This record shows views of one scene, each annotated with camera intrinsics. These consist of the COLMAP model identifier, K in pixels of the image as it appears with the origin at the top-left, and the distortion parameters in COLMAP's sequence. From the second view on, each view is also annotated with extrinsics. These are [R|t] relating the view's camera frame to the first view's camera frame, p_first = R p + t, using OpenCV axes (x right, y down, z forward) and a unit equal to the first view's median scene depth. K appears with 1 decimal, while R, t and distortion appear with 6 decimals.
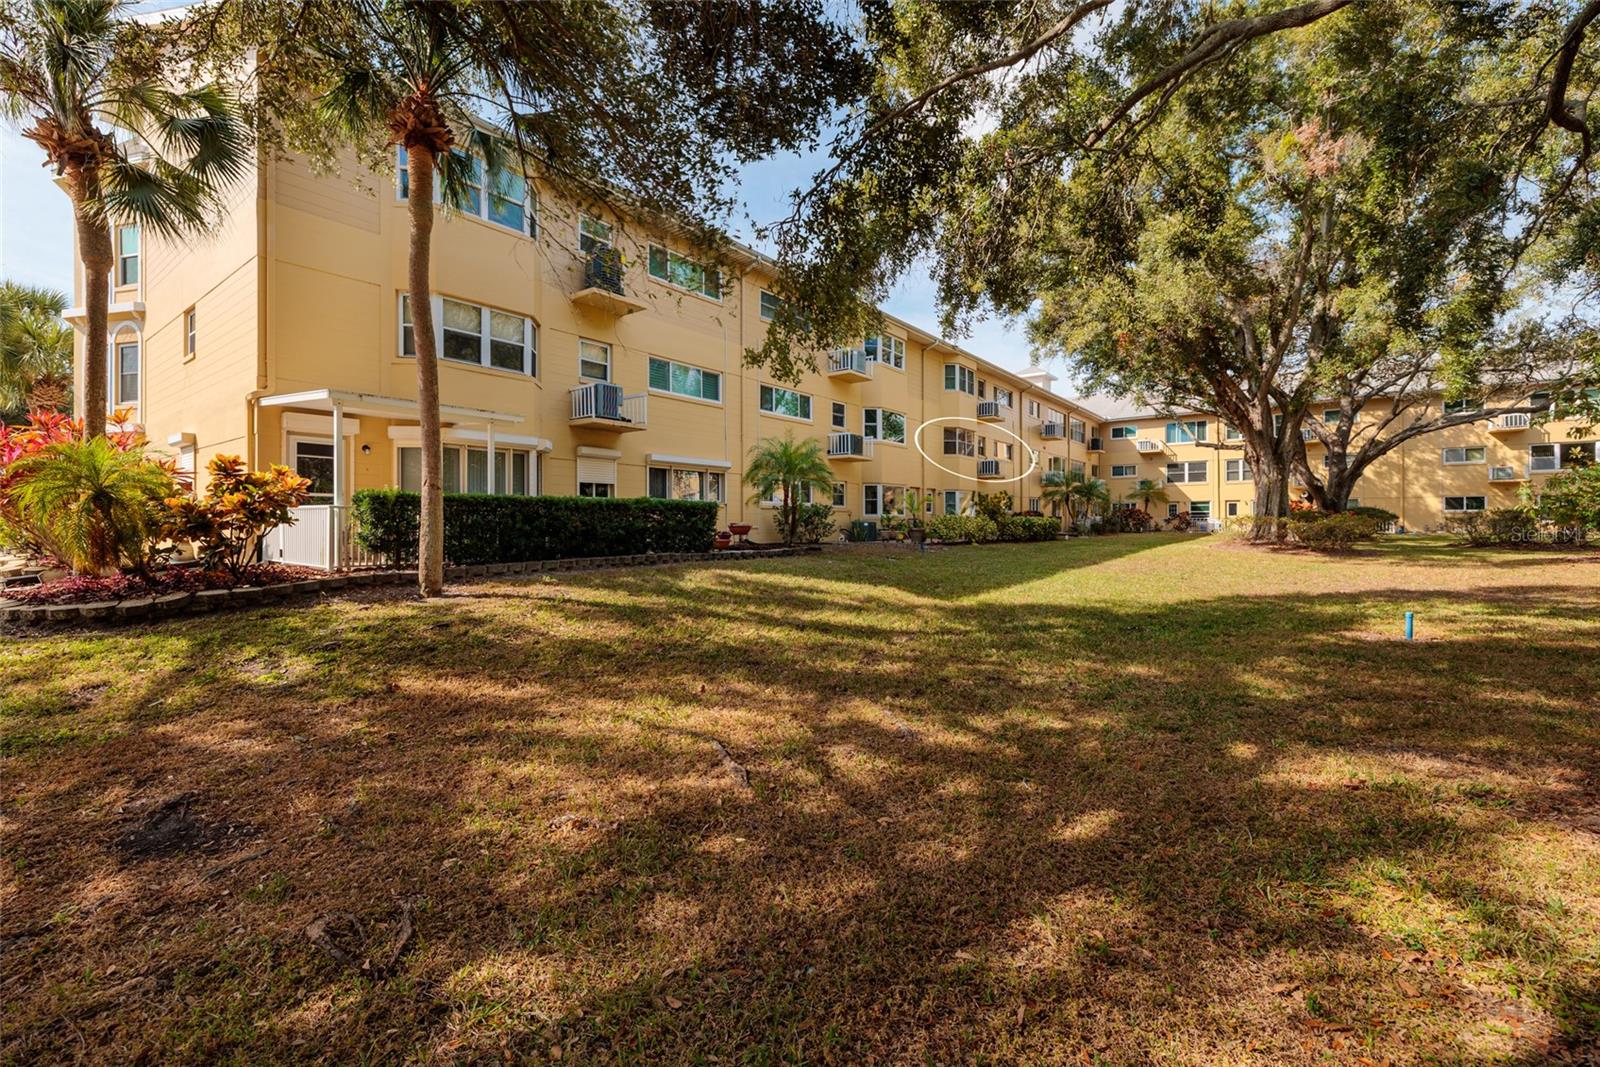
lens RADIAL K [[693.5, 0, 797.8], [0, 693.5, 529.0], [0, 0, 1]] dist [0.011051, -0.000771]
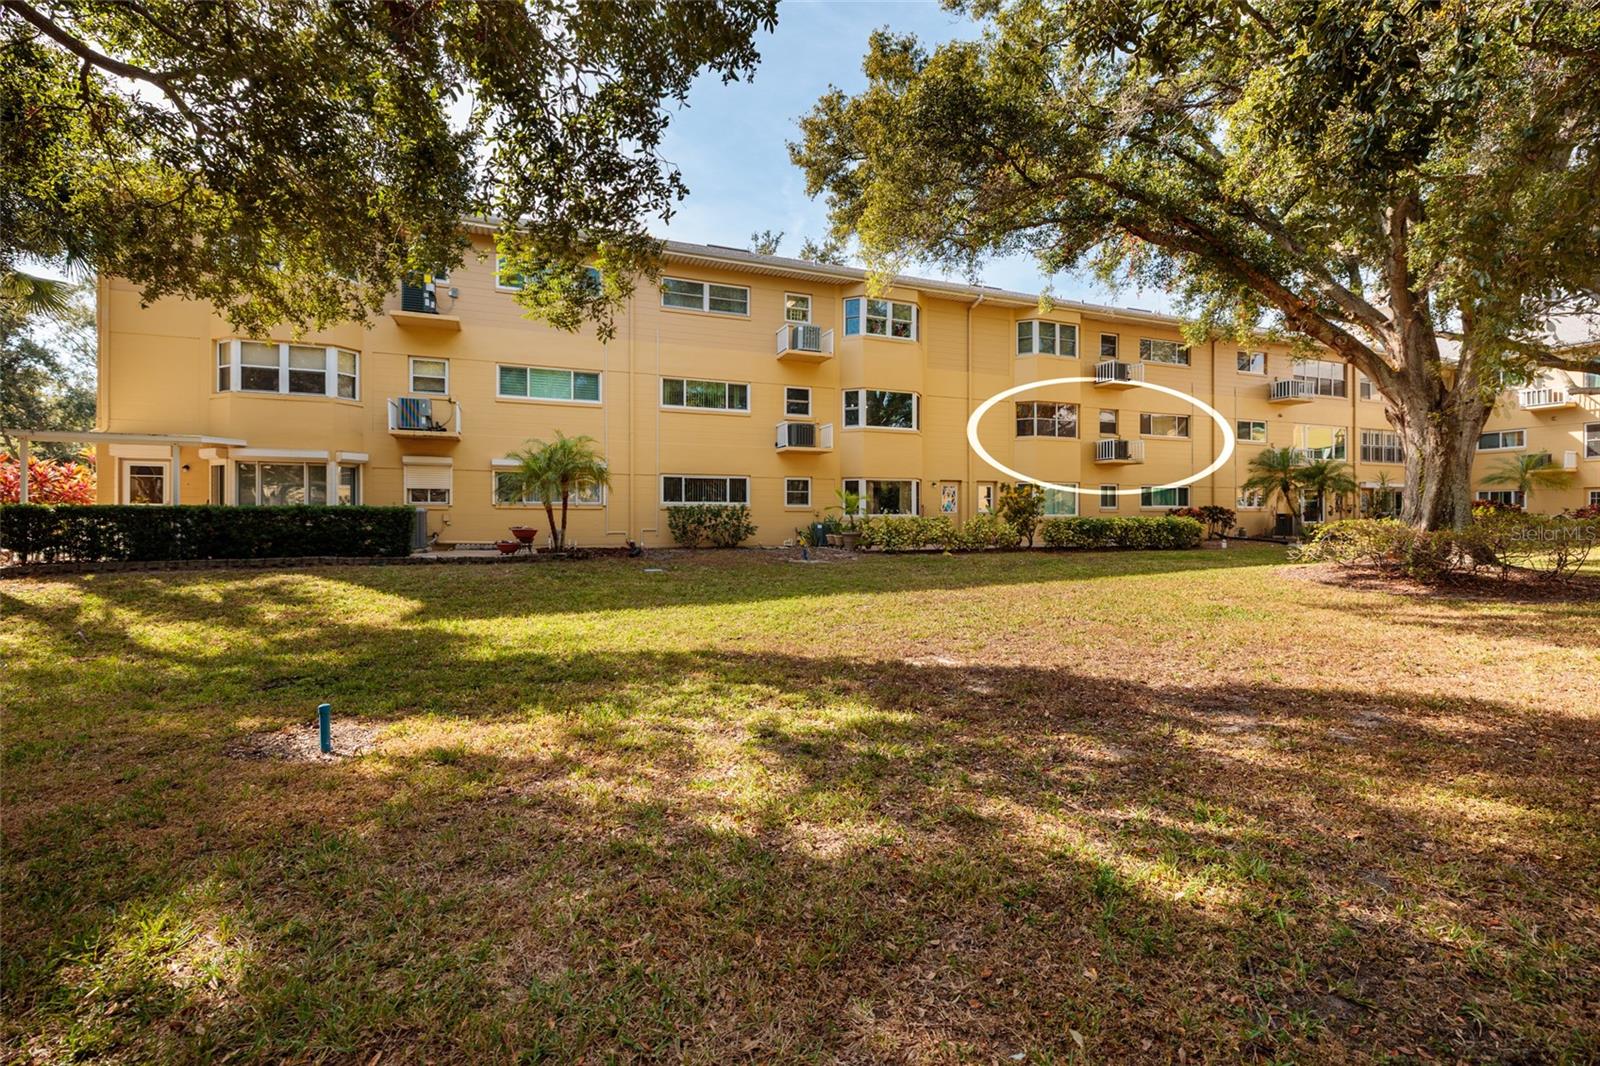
lens RADIAL K [[693.5, 0, 799.9], [0, 693.5, 524.4], [0, 0, 1]] dist [0.011051, -0.000771]
pose [[0.858796, 0.009600, -0.512228, 0.487656], [-0.006280, 0.999947, 0.008211, -0.015101], [0.512280, -0.003835, 0.858810, 0.234657]]
